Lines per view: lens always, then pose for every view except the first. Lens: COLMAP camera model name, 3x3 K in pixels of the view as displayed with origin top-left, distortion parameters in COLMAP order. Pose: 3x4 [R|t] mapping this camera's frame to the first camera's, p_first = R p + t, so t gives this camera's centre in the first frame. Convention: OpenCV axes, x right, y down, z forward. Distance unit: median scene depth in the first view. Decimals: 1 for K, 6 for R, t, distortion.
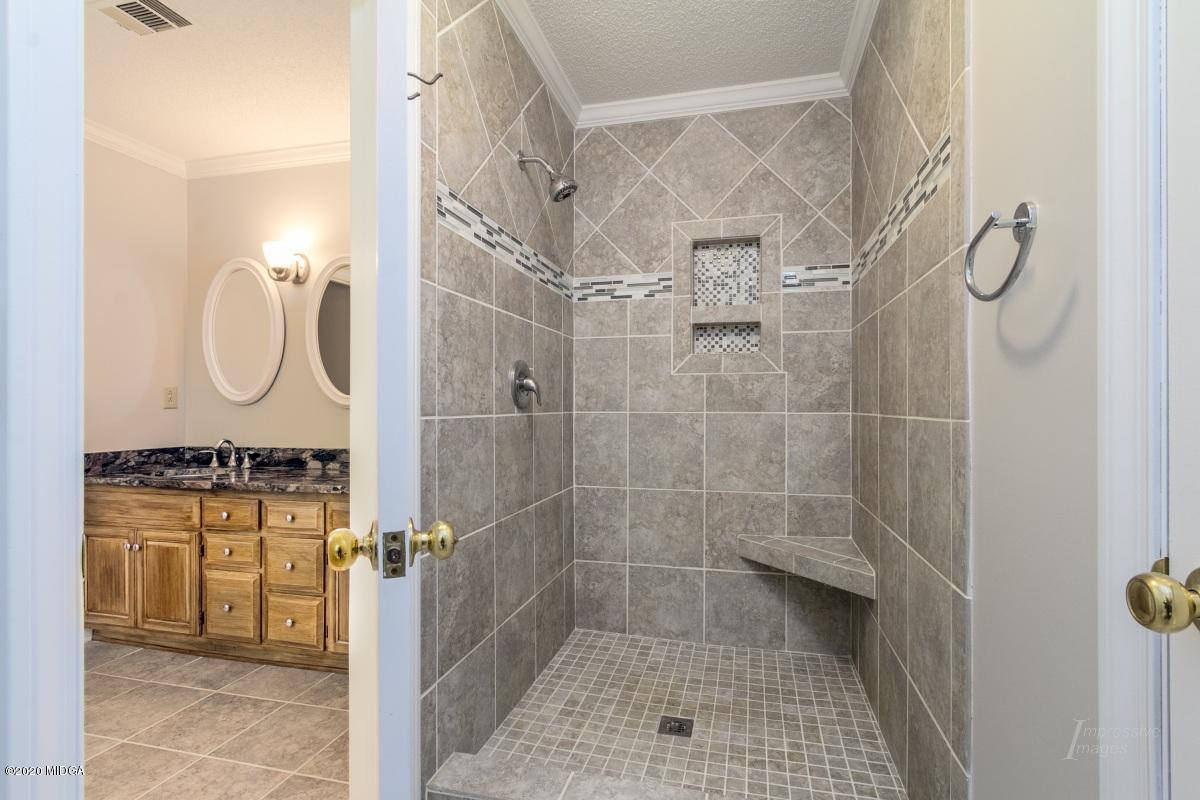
lens RADIAL K [[564.6, 0, 601.2], [0, 564.6, 401.7], [0, 0, 1]] dist [0.002751, -0.000922]
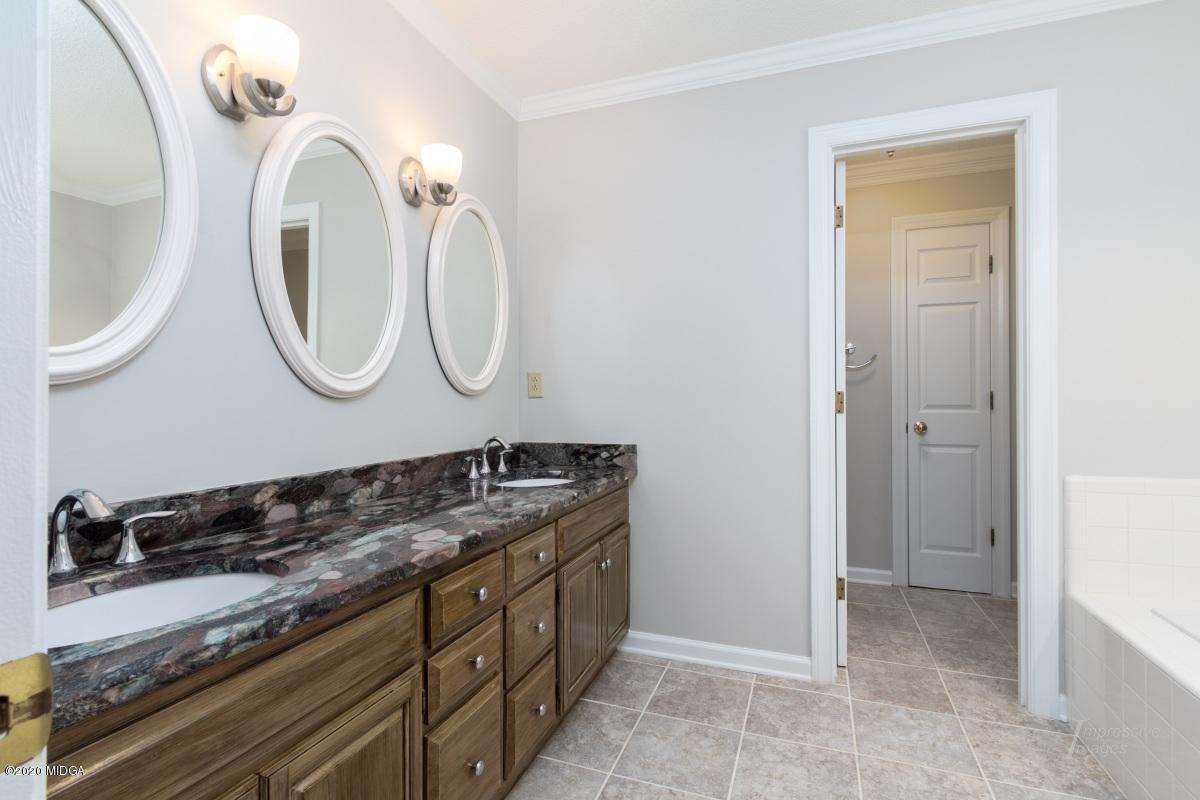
lens RADIAL K [[564.6, 0, 600.8], [0, 564.6, 401.2], [0, 0, 1]] dist [0.002751, -0.000922]
pose [[0.099851, 0.005211, 0.994989, -0.972026], [0.000549, 0.999986, -0.005292, 0.018451], [-0.995002, 0.001075, 0.099846, 0.685162]]
